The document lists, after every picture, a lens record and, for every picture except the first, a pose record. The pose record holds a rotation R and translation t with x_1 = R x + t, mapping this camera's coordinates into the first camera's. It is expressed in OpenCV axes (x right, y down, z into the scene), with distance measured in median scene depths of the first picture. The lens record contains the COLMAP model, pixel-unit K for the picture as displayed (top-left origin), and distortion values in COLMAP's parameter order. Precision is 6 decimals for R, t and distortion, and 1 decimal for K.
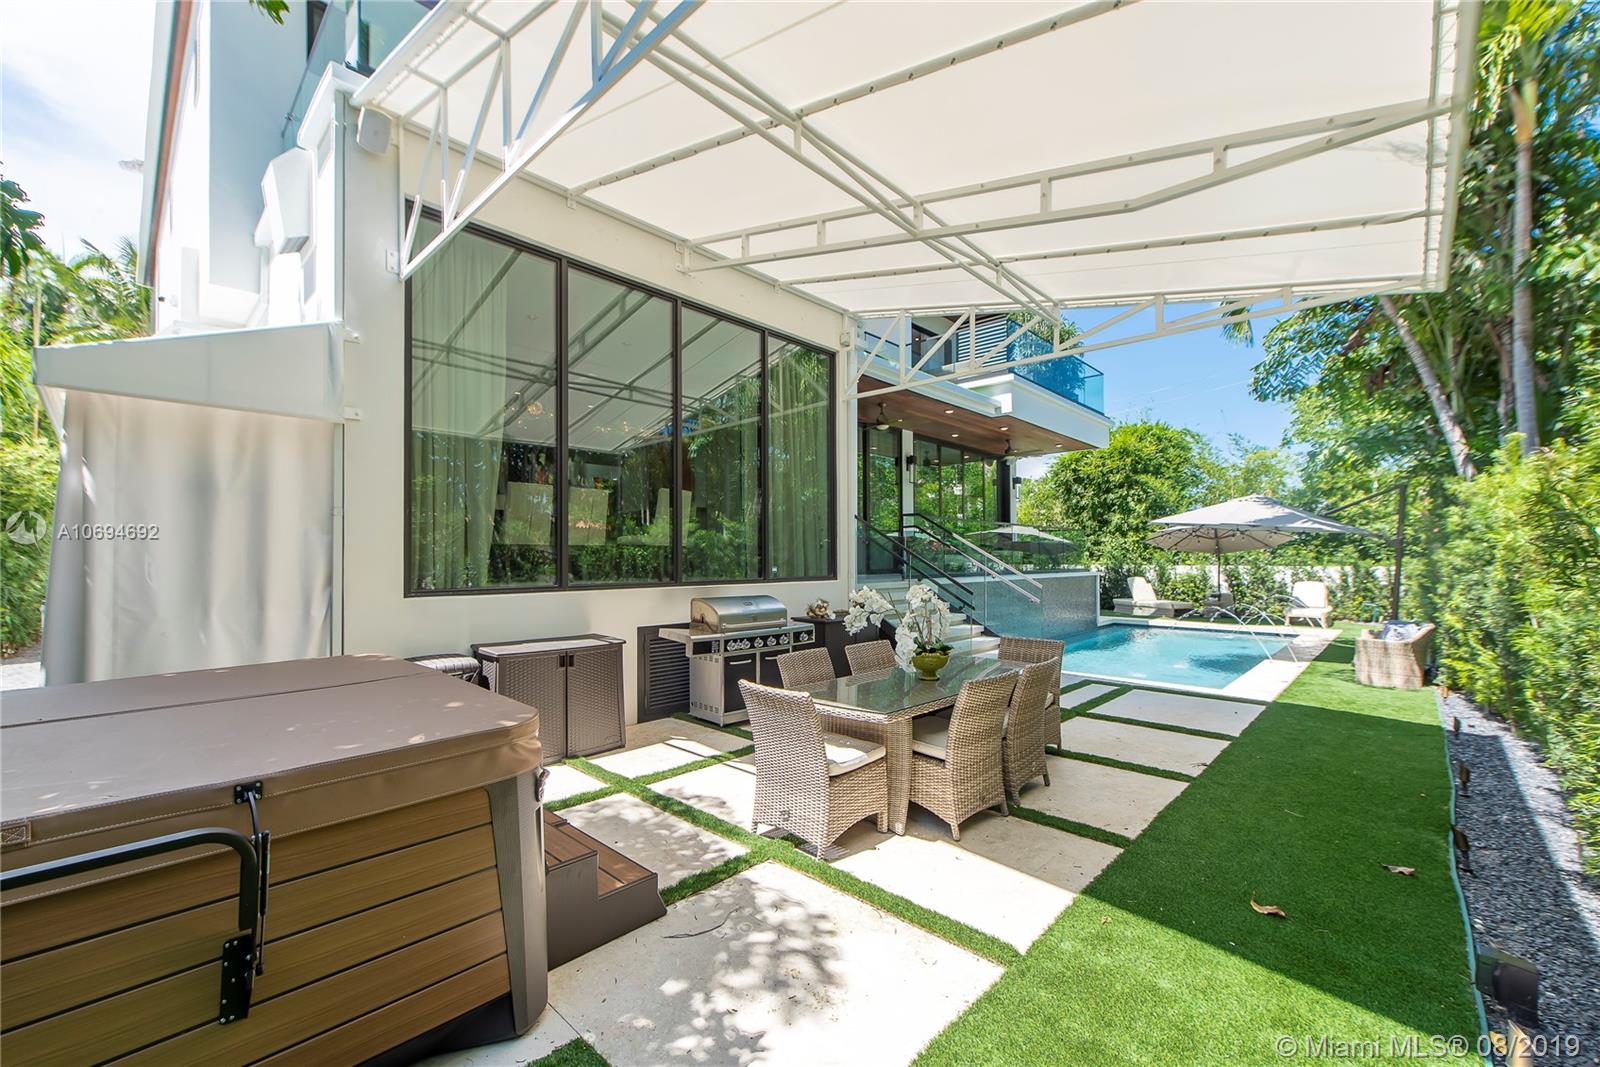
lens RADIAL K [[650.8, 0, 793.0], [0, 650.8, 557.4], [0, 0, 1]] dist [0.007168, -0.000343]
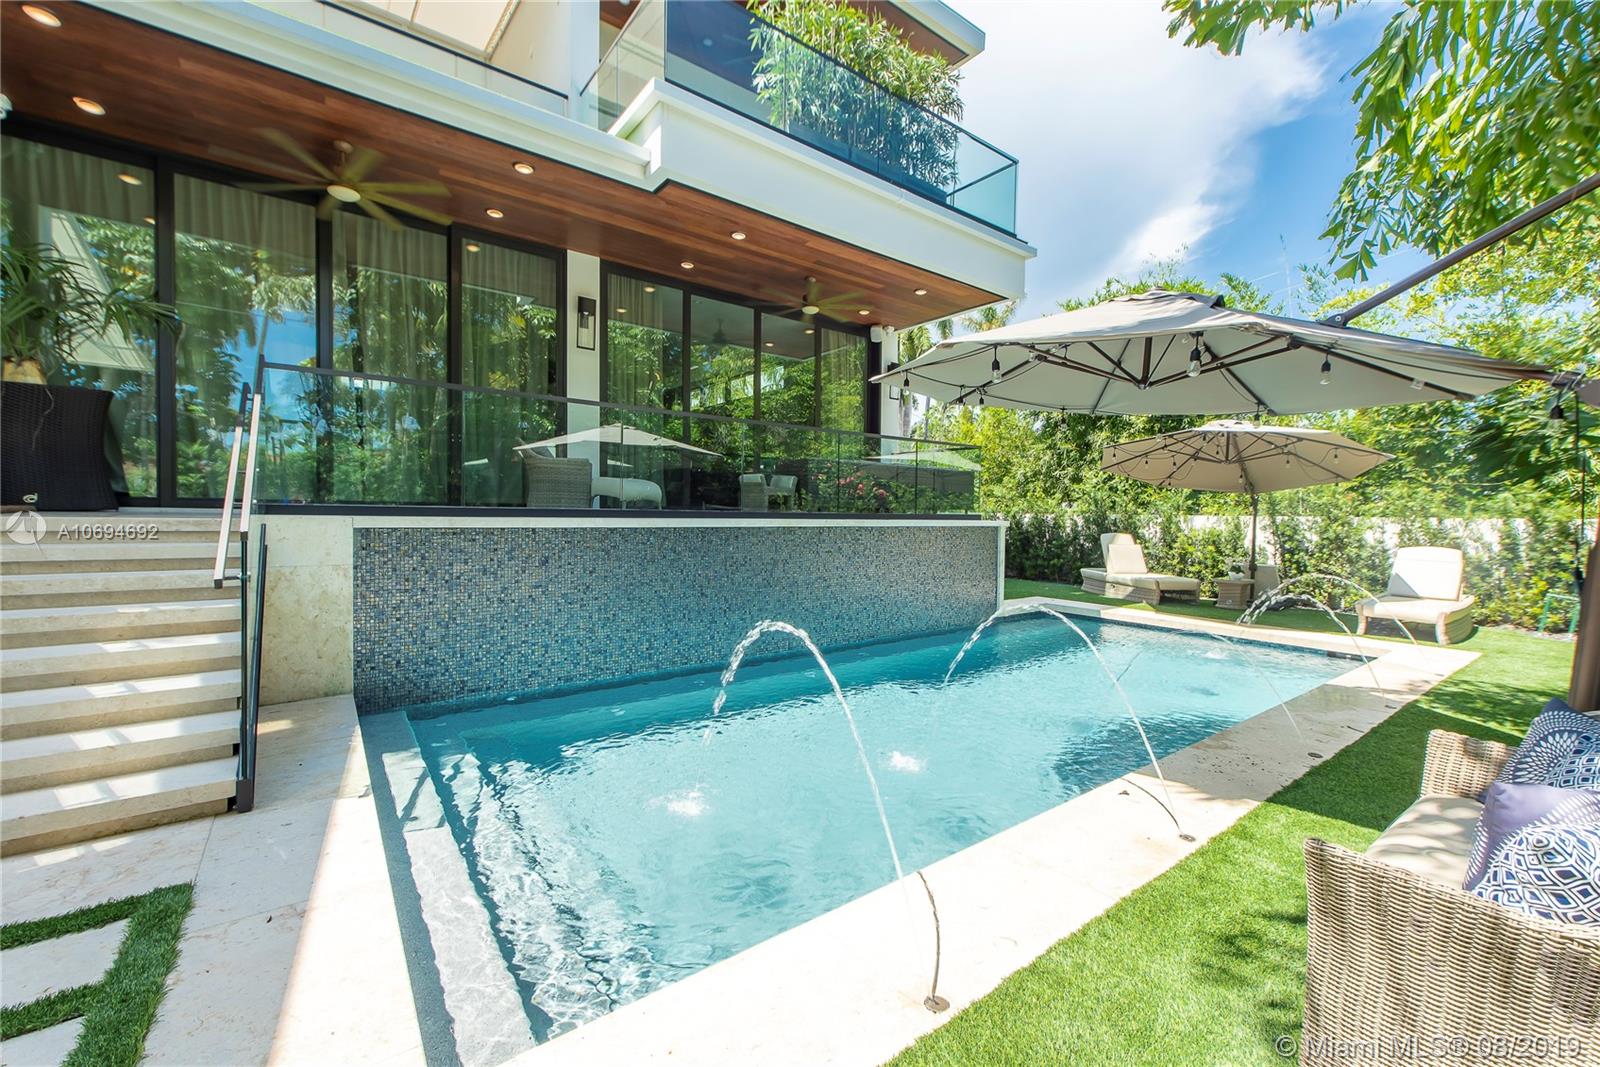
lens RADIAL K [[650.8, 0, 814.0], [0, 650.8, 532.3], [0, 0, 1]] dist [0.007168, -0.000343]
pose [[0.986516, 0.020412, -0.162387, 0.382408], [-0.015498, 0.999385, 0.031470, 0.016082], [0.162929, -0.028529, 0.986225, 0.399838]]
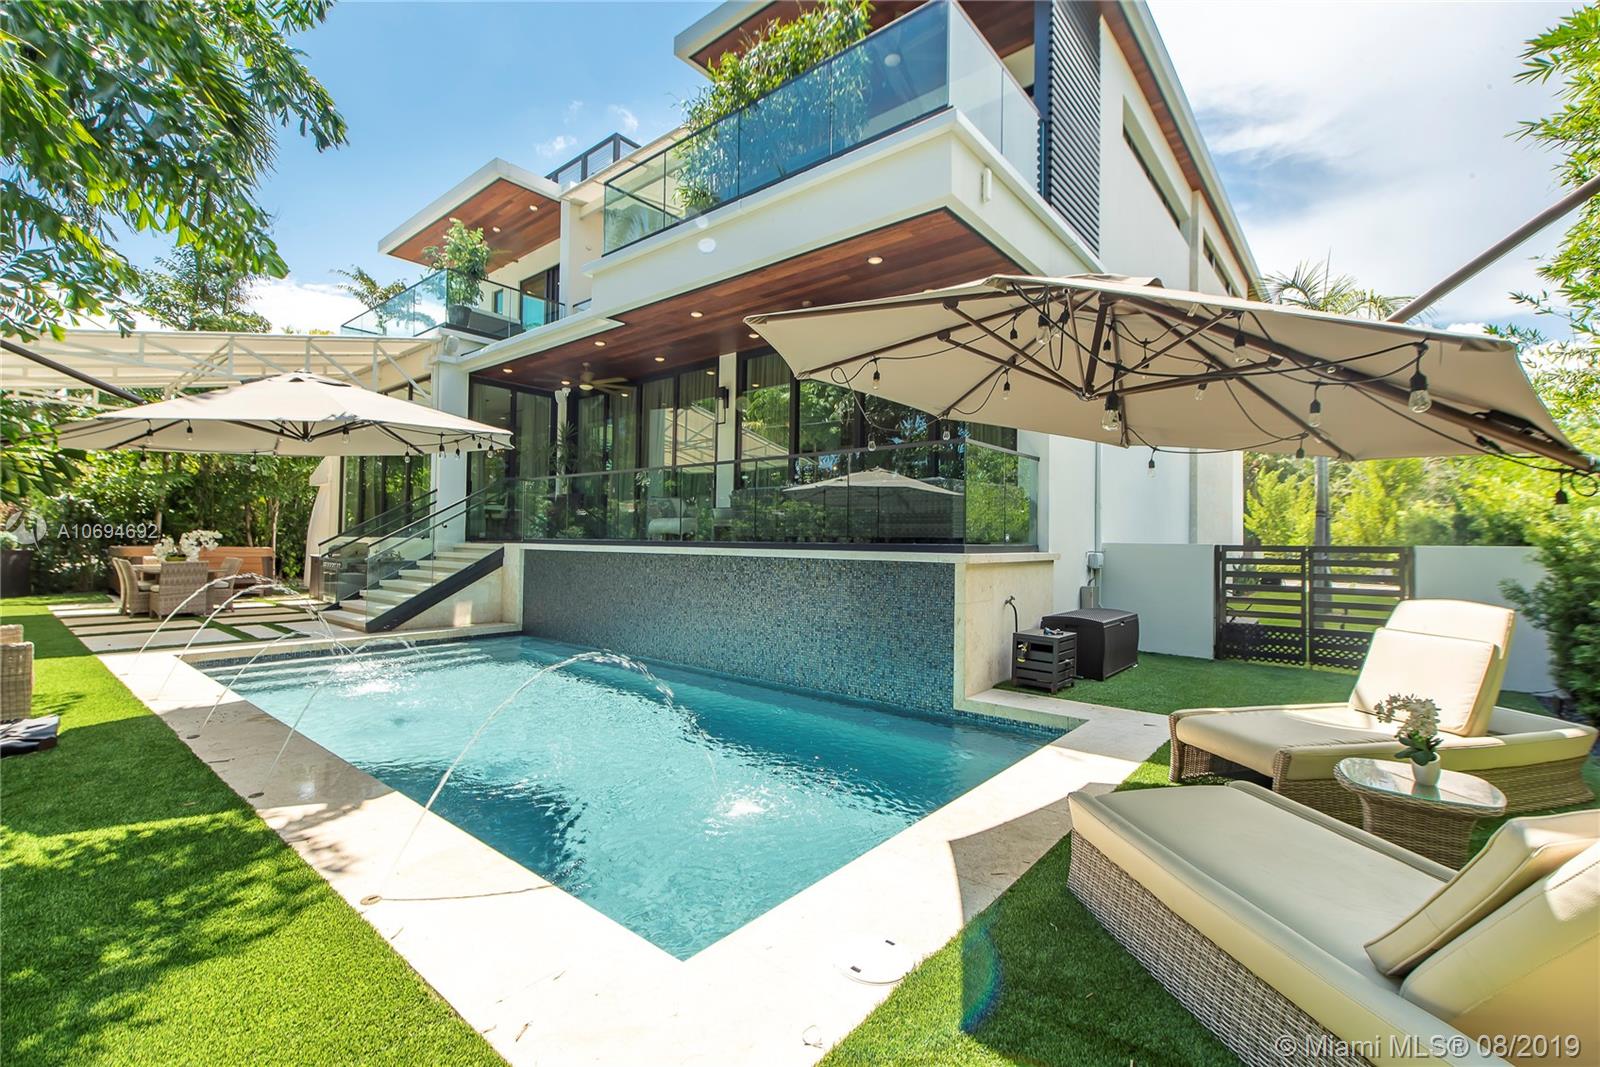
lens RADIAL K [[687.5, 0, 802.8], [0, 687.5, 527.1], [0, 0, 1]] dist [0.000174, 0.000190]
pose [[0.065752, -0.018886, -0.997657, 0.629103], [-0.010052, 0.999758, -0.019588, 0.015518], [0.997785, 0.011316, 0.065546, 0.671635]]
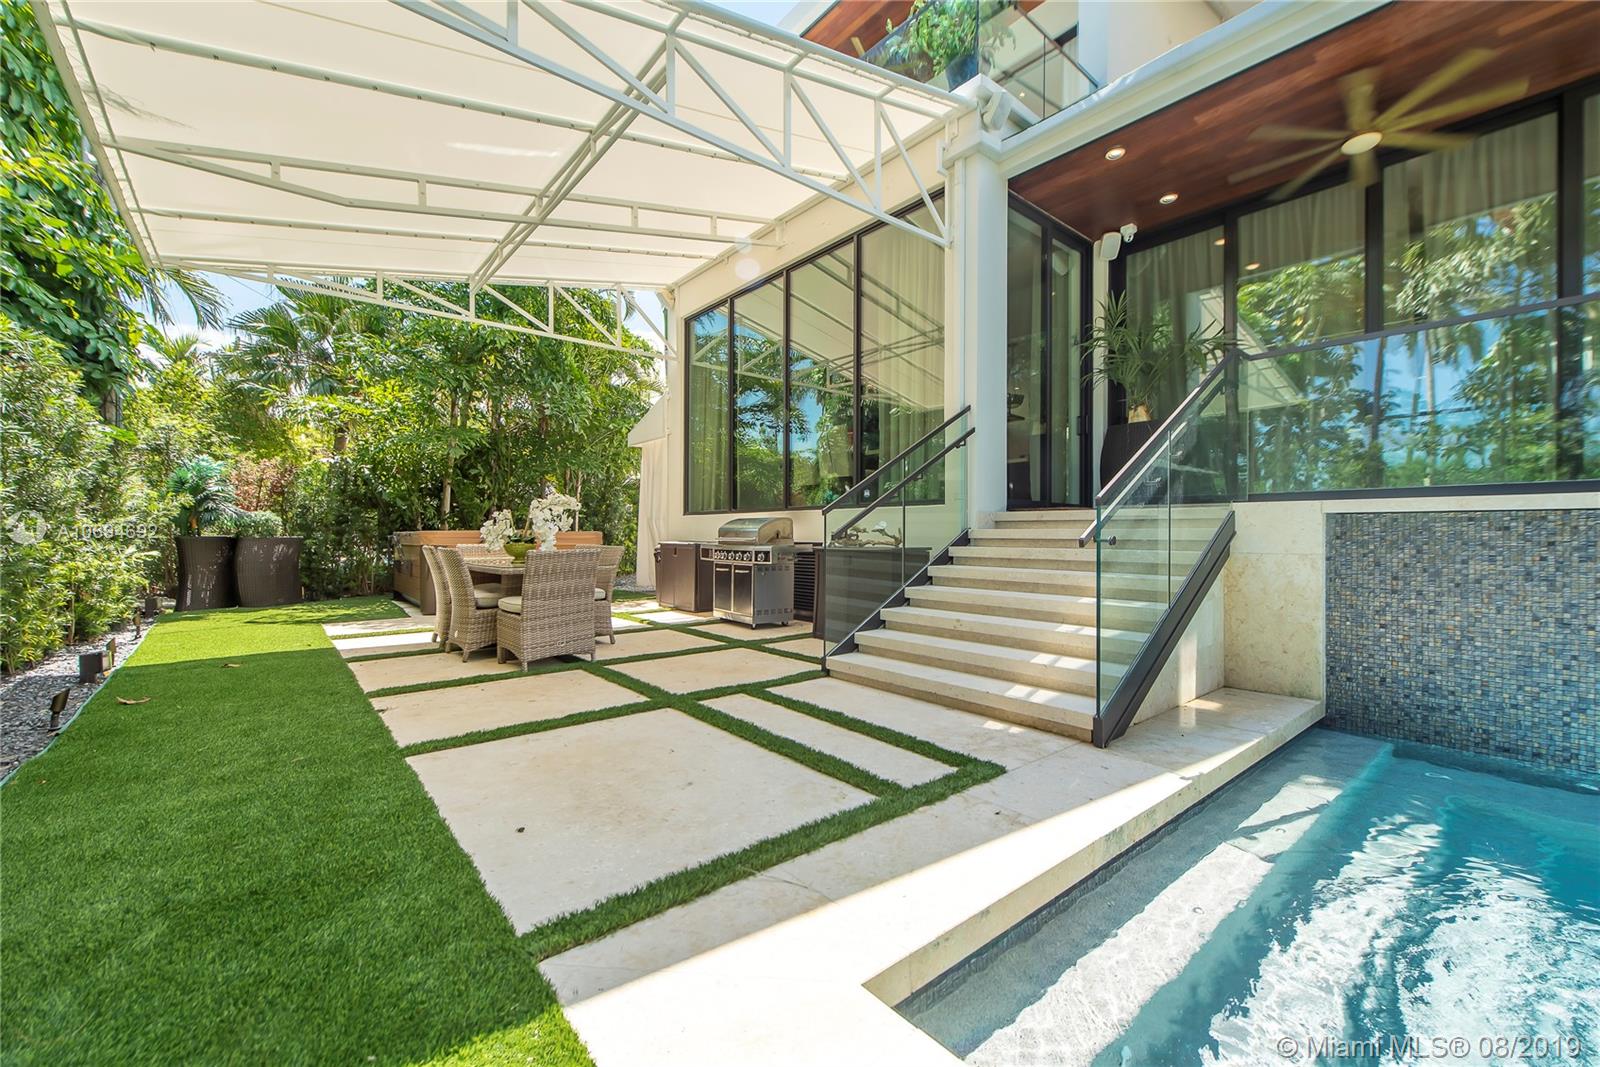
lens RADIAL K [[650.8, 0, 812.2], [0, 650.8, 529.0], [0, 0, 1]] dist [0.007168, -0.000343]
pose [[-0.111572, -0.004774, -0.993745, 0.397722], [0.001587, 0.999986, -0.004983, 0.025644], [0.993755, -0.002133, -0.111563, 0.444605]]
